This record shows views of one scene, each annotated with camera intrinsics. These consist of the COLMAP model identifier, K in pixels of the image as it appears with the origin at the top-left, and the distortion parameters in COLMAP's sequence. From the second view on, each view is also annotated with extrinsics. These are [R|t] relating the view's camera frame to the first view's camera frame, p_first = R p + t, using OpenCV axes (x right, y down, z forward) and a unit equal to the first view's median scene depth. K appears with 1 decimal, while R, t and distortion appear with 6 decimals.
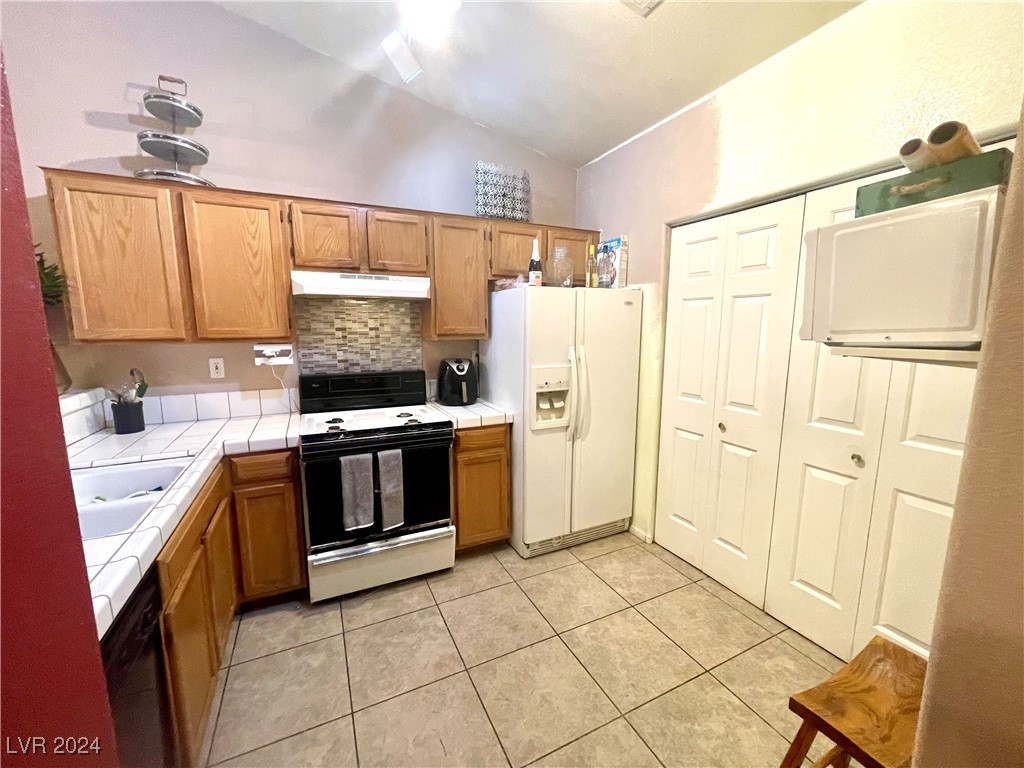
lens RADIAL K [[413.9, 0, 508.0], [0, 413.9, 385.6], [0, 0, 1]] dist [-0.000872, -0.000610]
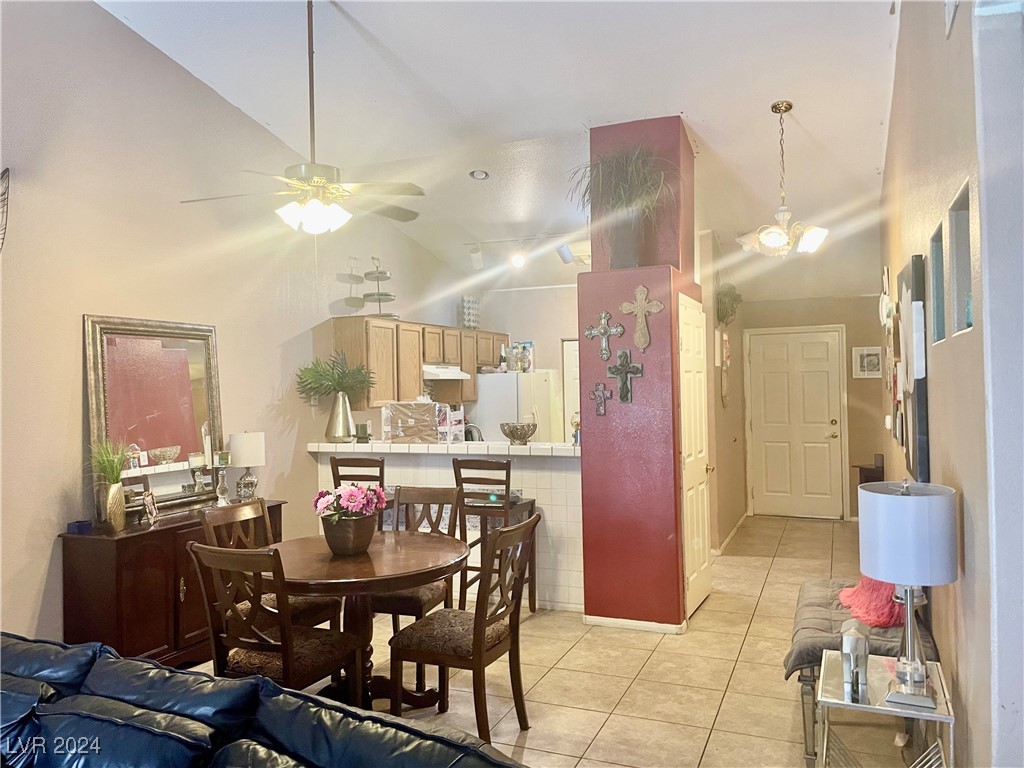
lens RADIAL K [[768.3, 0, 512.0], [0, 768.3, 384.0], [0, 0, 1]] dist [0.029976, -0.006634]
pose [[0.744364, -0.010642, 0.667689, -2.011405], [0.118700, 0.986058, -0.116615, 0.181026], [-0.657139, 0.166059, 0.735250, -1.319934]]
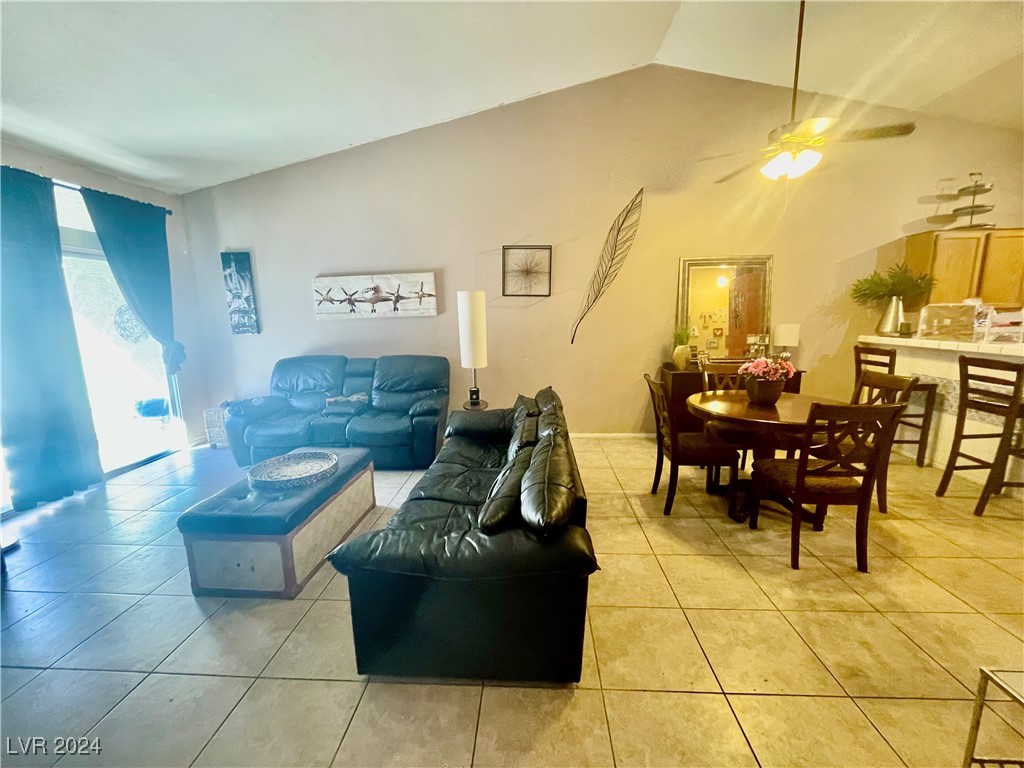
lens RADIAL K [[413.9, 0, 508.0], [0, 413.9, 385.6], [0, 0, 1]] dist [-0.000872, -0.000610]
pose [[0.877591, 0.071849, -0.473995, -1.349765], [-0.057576, 0.997345, 0.044579, 0.230269], [0.475940, -0.011831, 0.879398, -1.382061]]
